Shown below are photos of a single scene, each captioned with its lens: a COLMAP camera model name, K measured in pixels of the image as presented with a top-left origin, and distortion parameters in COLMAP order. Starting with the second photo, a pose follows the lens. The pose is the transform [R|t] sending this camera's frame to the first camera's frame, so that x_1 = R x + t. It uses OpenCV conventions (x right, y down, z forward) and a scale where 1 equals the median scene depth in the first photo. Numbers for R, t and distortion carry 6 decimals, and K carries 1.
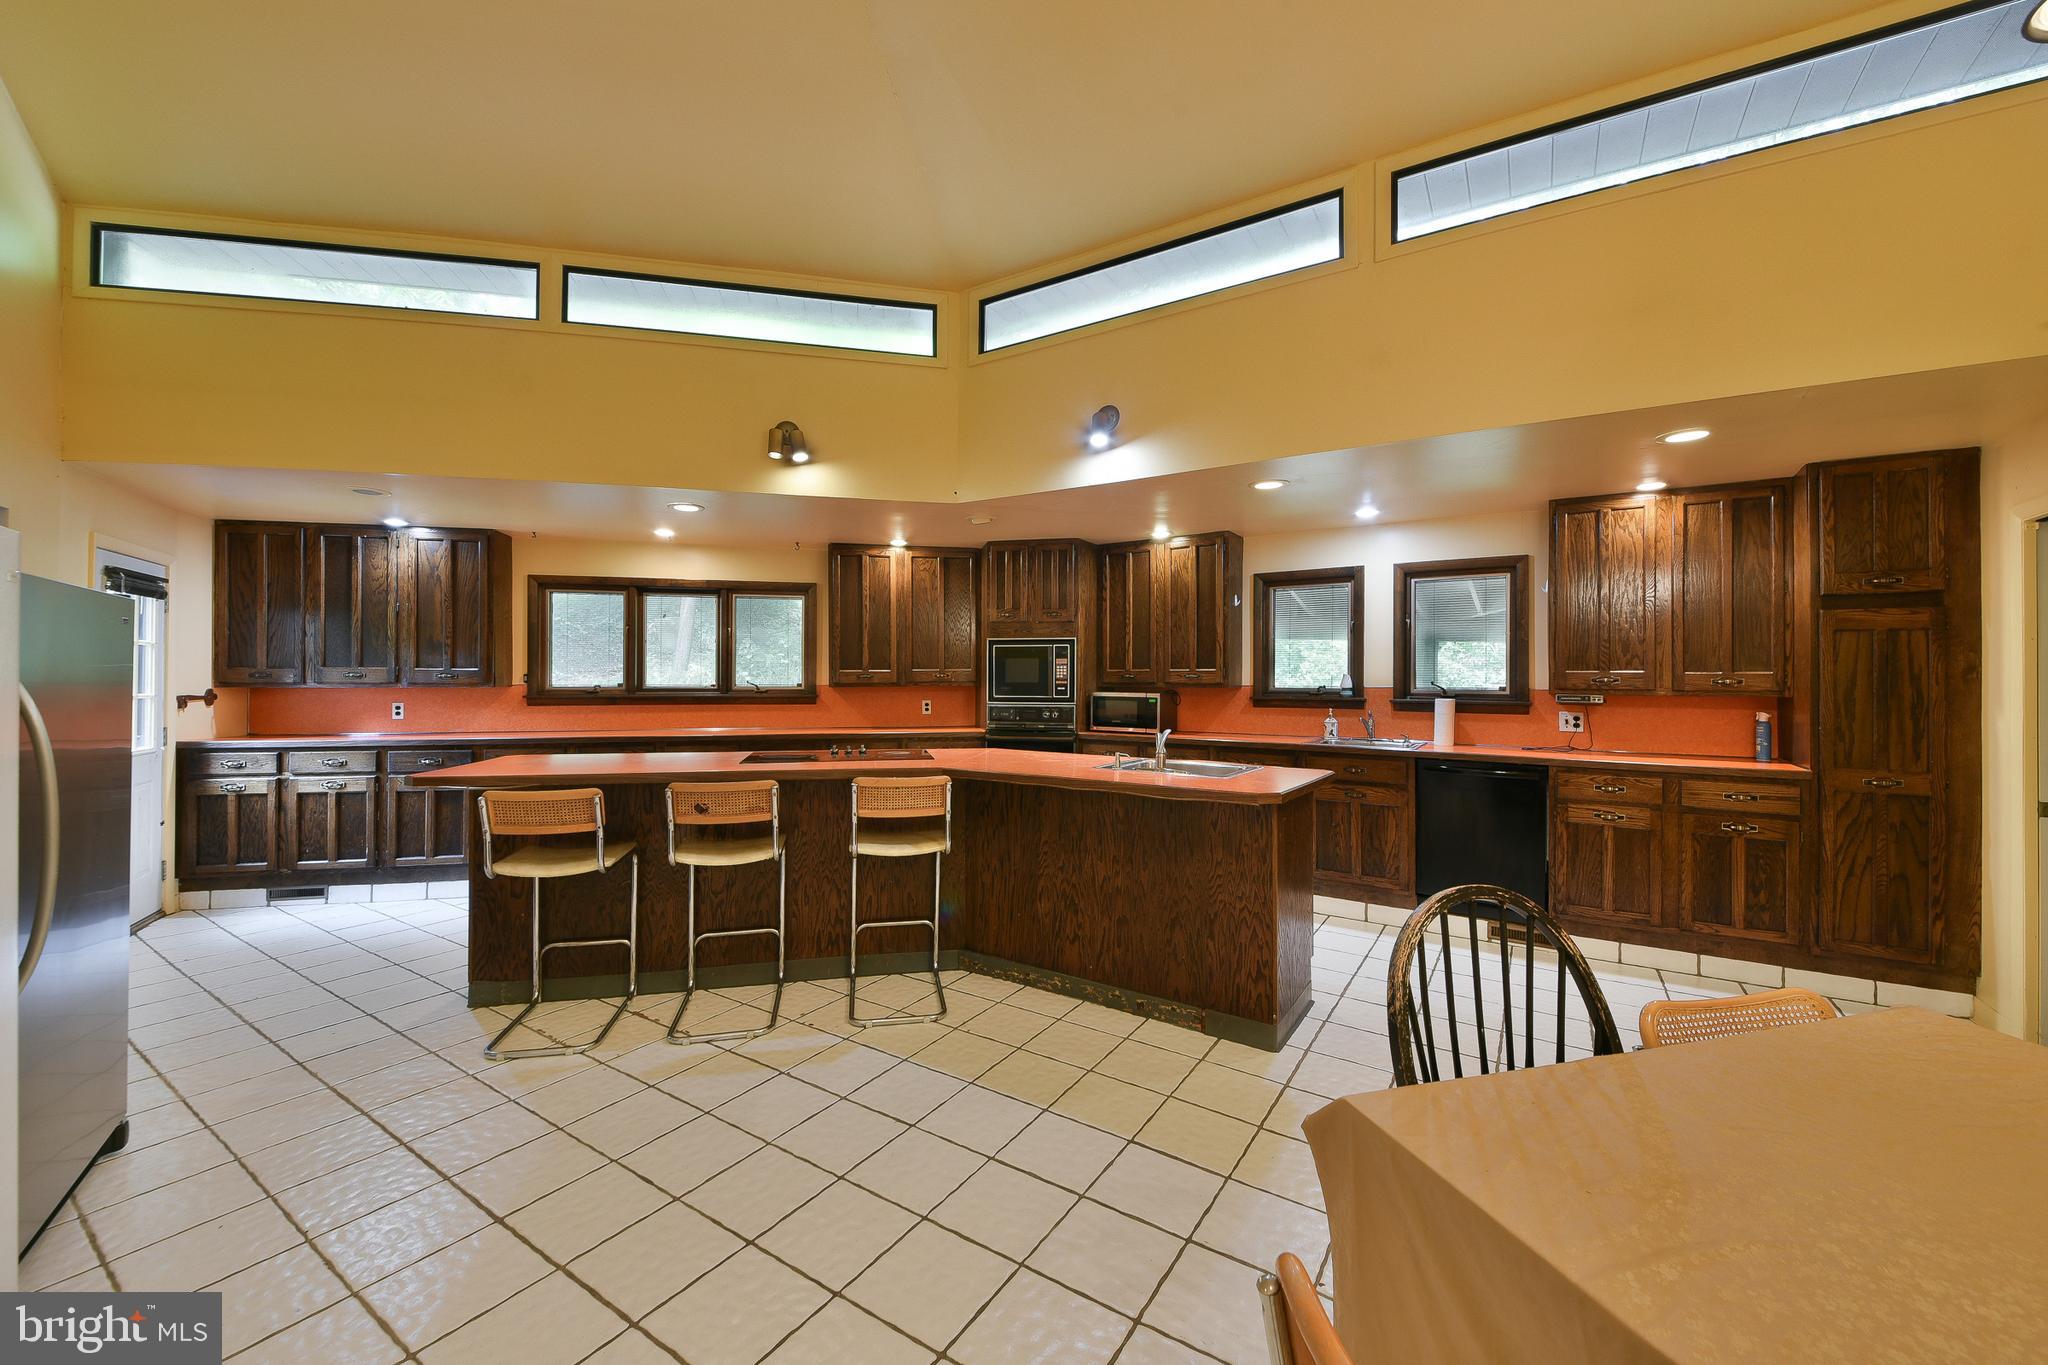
lens RADIAL K [[784.4, 0, 1039.2], [0, 784.4, 672.4], [0, 0, 1]] dist [0.006416, -0.001689]
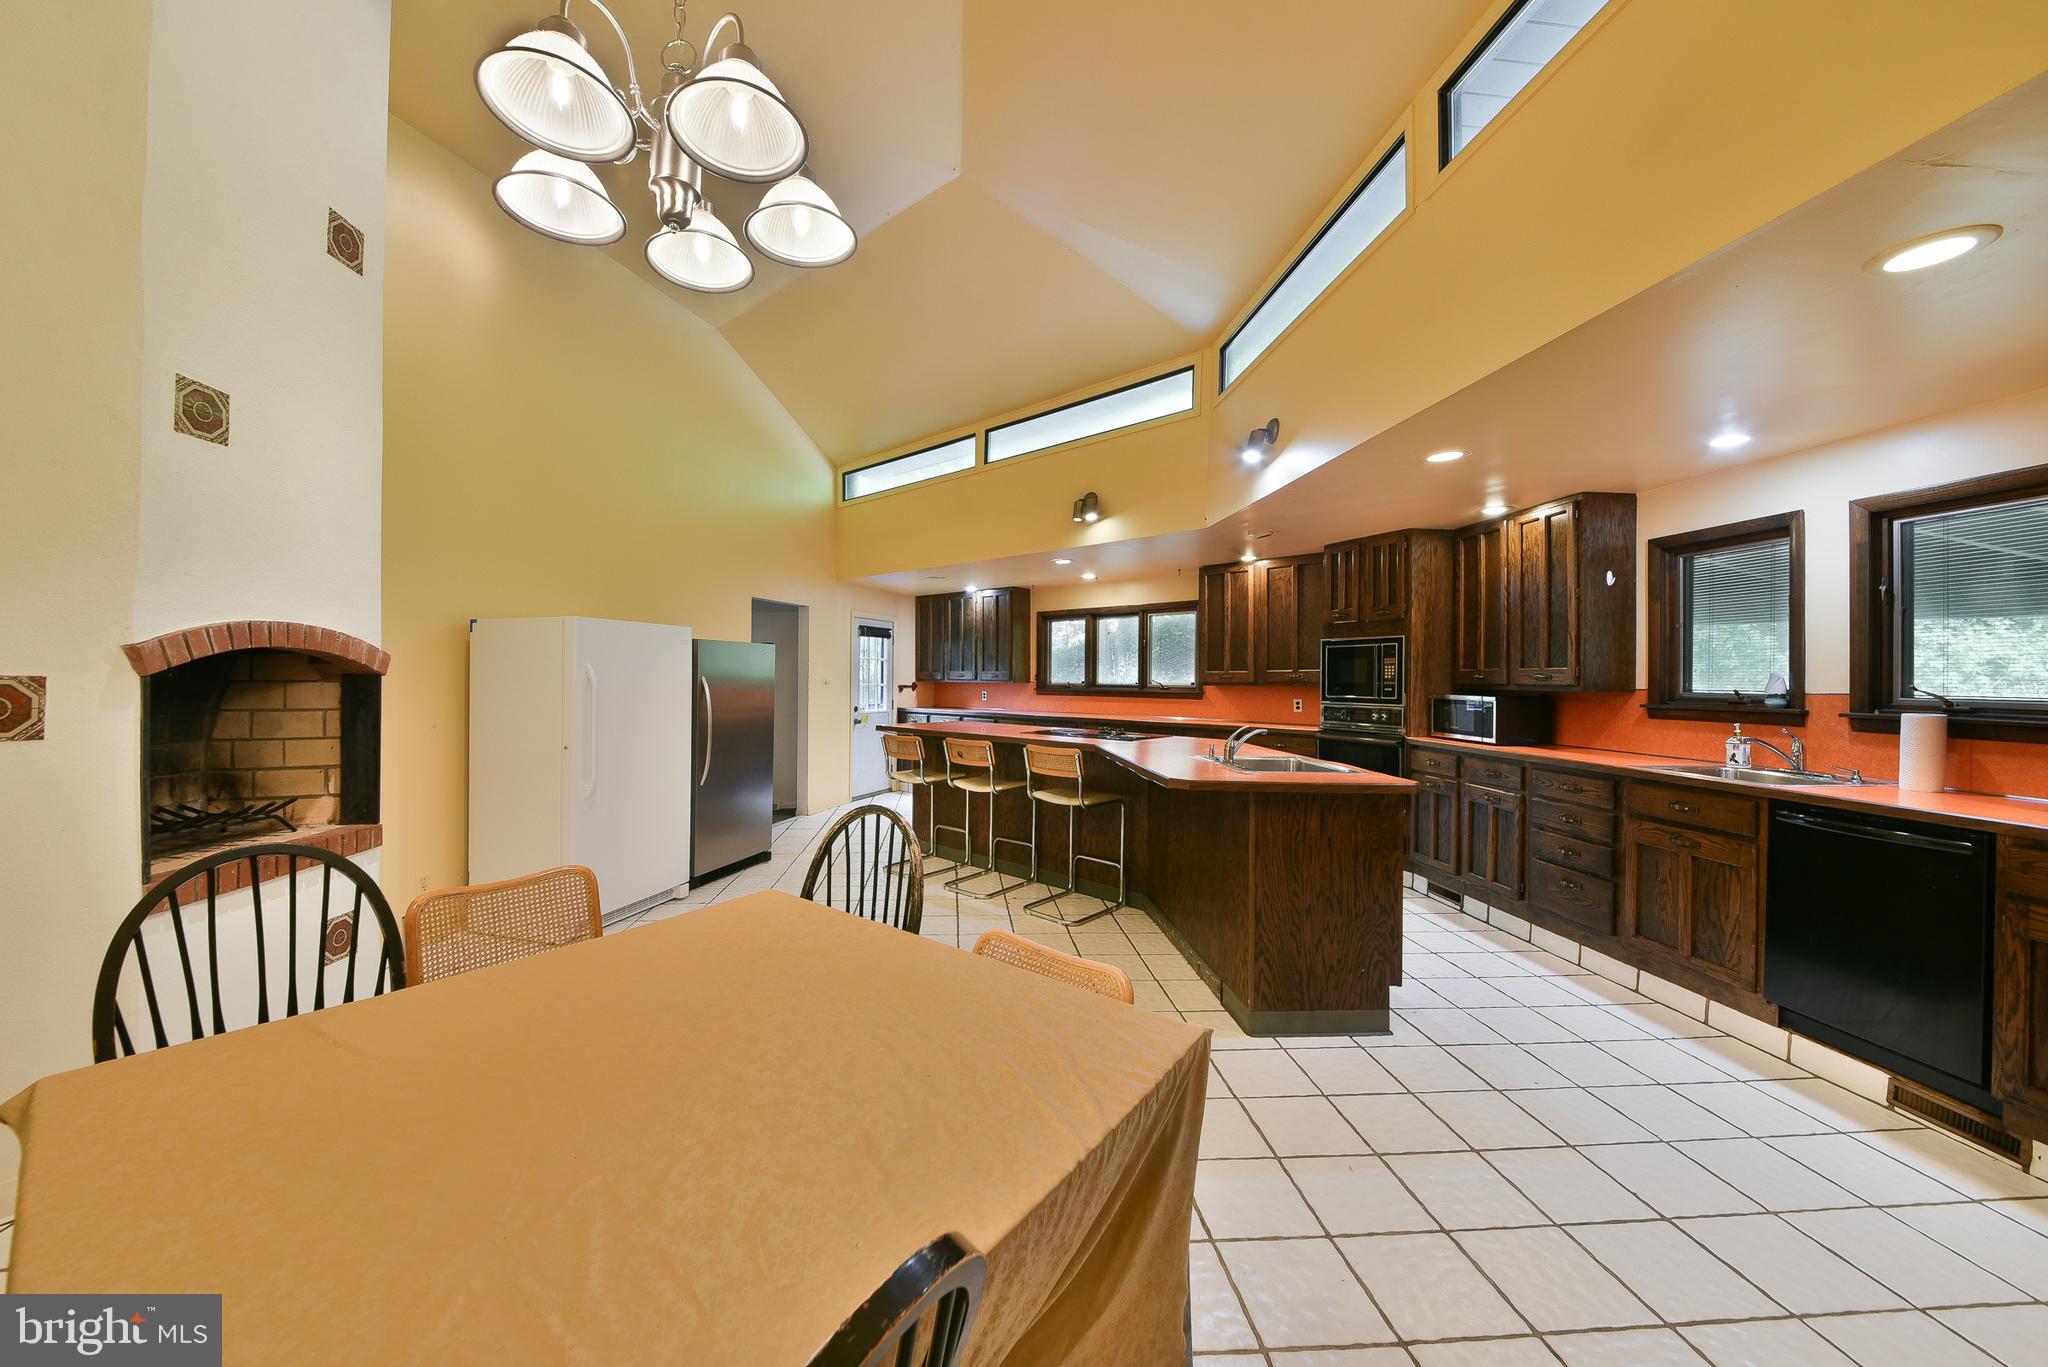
lens RADIAL K [[717.0, 0, 1009.9], [0, 717.0, 678.4], [0, 0, 1]] dist [0.006992, -0.000615]
pose [[0.599221, 0.003639, -0.800576, 0.499083], [0.001898, 0.999980, 0.005966, 0.001249], [0.800582, -0.005094, 0.599202, 0.101330]]
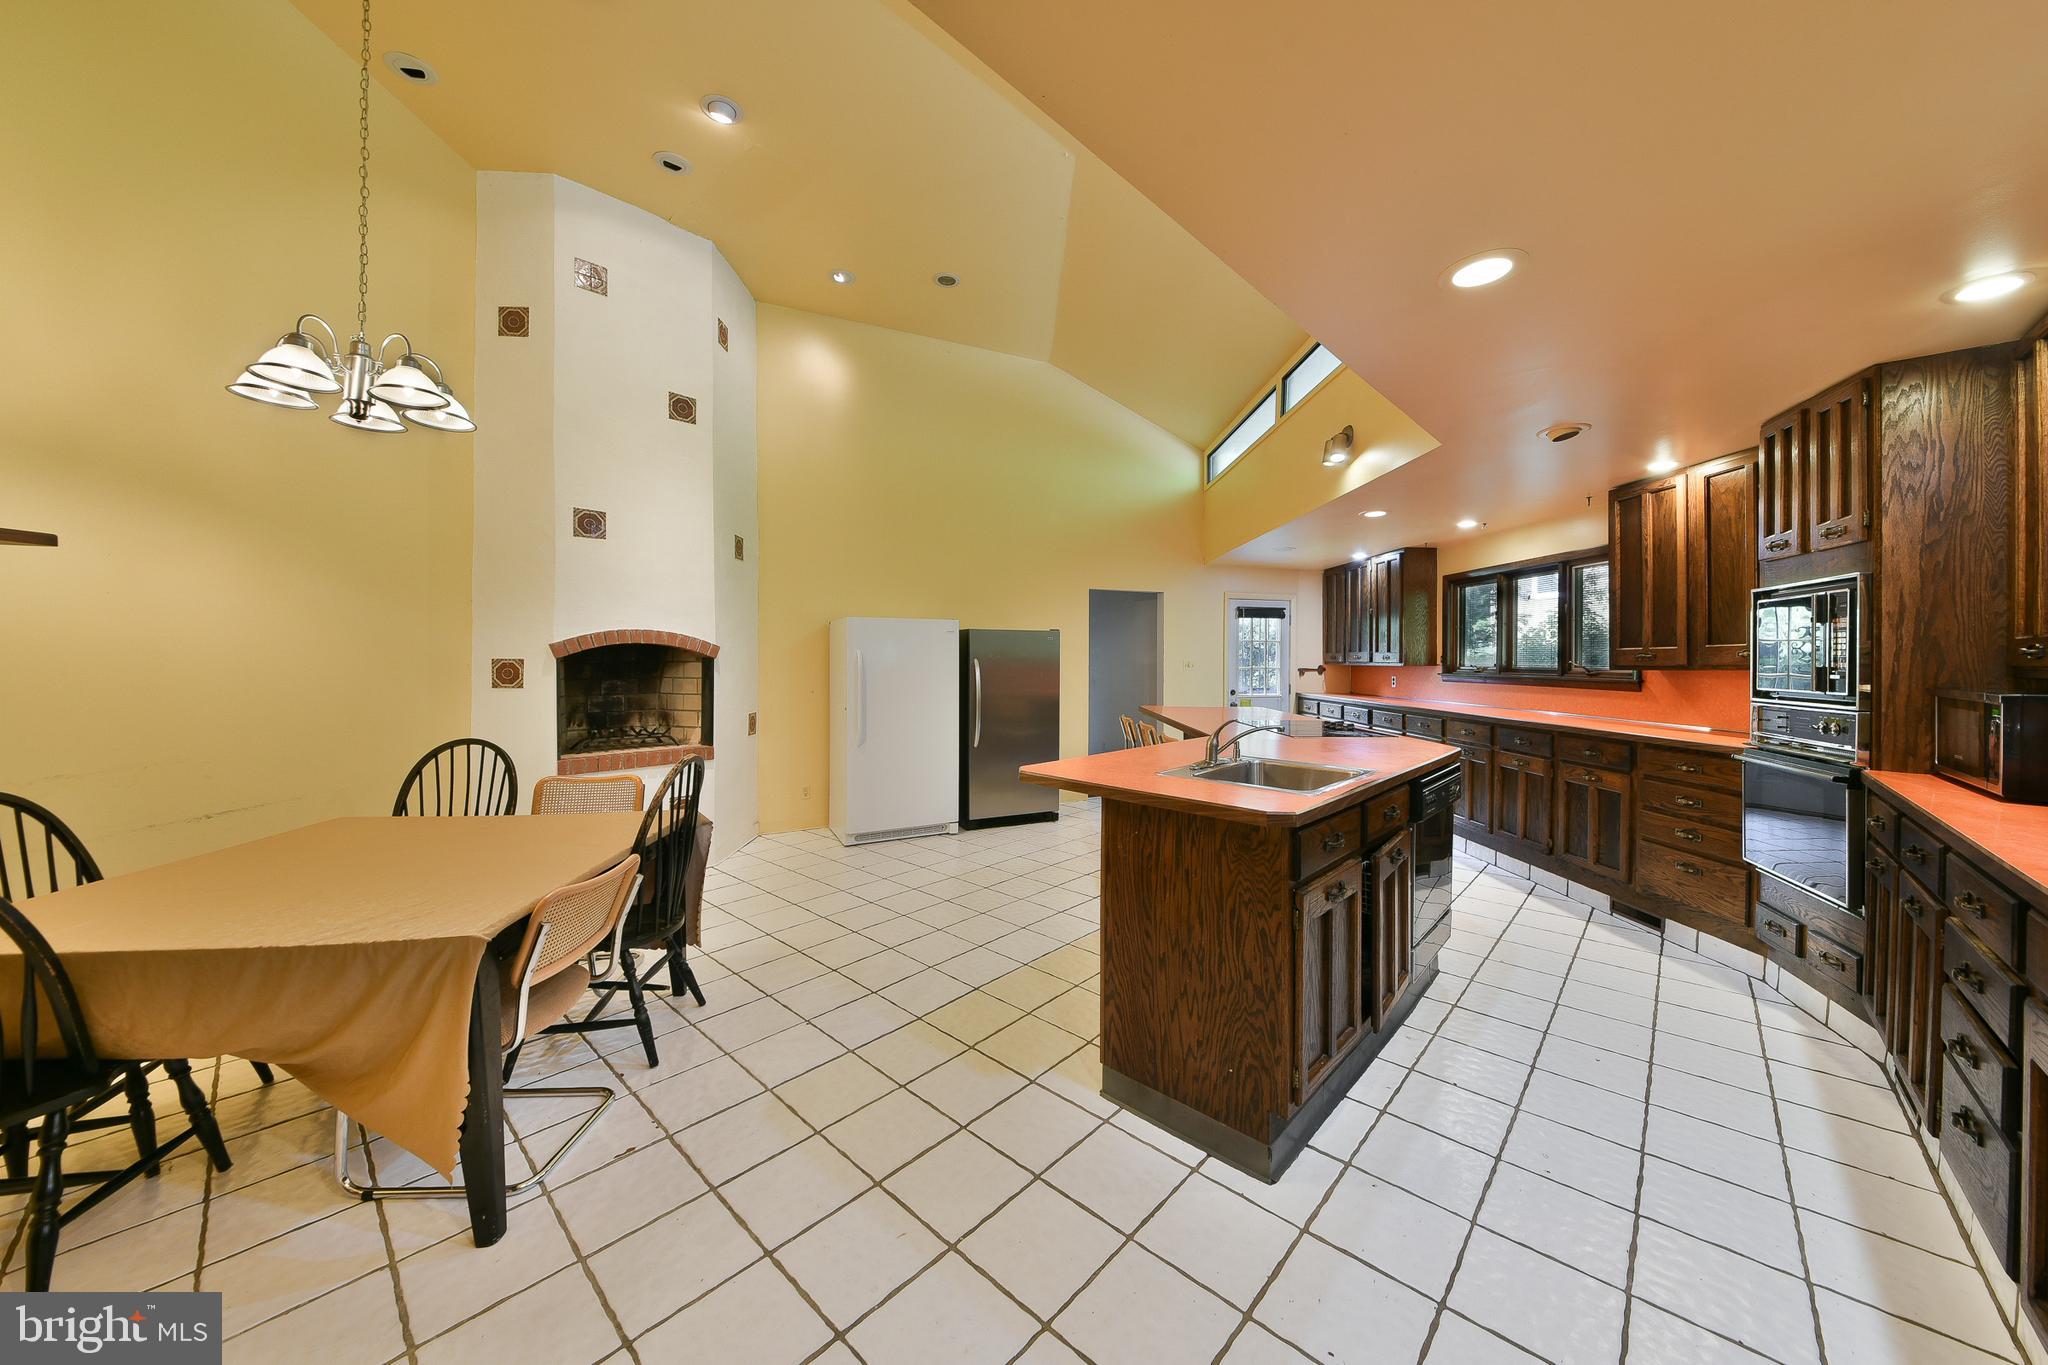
lens RADIAL K [[717.0, 0, 1059.1], [0, 717.0, 663.3], [0, 0, 1]] dist [0.006992, -0.000615]
pose [[-0.139314, 0.004139, -0.990240, 0.611079], [0.006865, 0.999971, 0.003214, 0.007420], [0.990224, -0.006350, -0.139339, 0.585525]]
